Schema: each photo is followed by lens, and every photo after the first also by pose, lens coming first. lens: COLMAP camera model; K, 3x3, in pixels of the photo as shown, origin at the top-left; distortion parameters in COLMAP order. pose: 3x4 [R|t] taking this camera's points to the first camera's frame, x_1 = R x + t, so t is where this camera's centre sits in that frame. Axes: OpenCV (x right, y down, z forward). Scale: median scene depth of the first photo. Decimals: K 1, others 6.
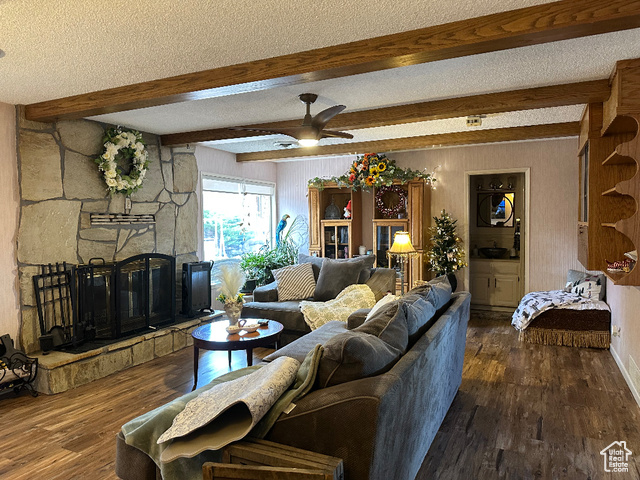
lens RADIAL K [[448.2, 0, 324.2], [0, 448.2, 242.3], [0, 0, 1]] dist [0.045679, -0.051384]
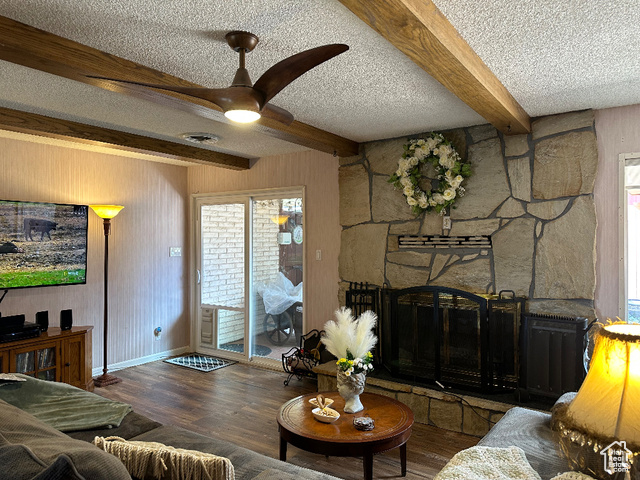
lens RADIAL K [[448.2, 0, 317.7], [0, 448.2, 238.9], [0, 0, 1]] dist [0.045679, -0.051384]
pose [[-0.147474, 0.007533, -0.989037, 0.419148], [-0.042293, 0.999008, 0.013916, -0.061018], [0.988161, 0.043882, -0.147009, 0.935207]]
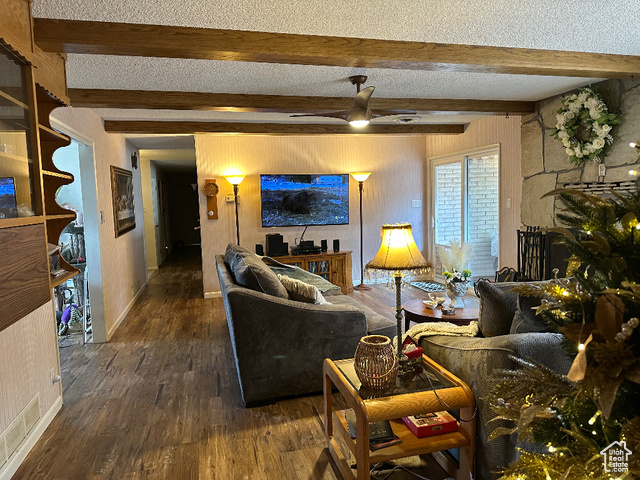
lens RADIAL K [[448.2, 0, 319.6], [0, 448.2, 243.0], [0, 0, 1]] dist [0.045679, -0.051384]
pose [[-0.763519, 0.092604, -0.639112, 0.573410], [0.007464, 0.990865, 0.134654, -0.071093], [0.645743, 0.098040, -0.757235, 1.386596]]
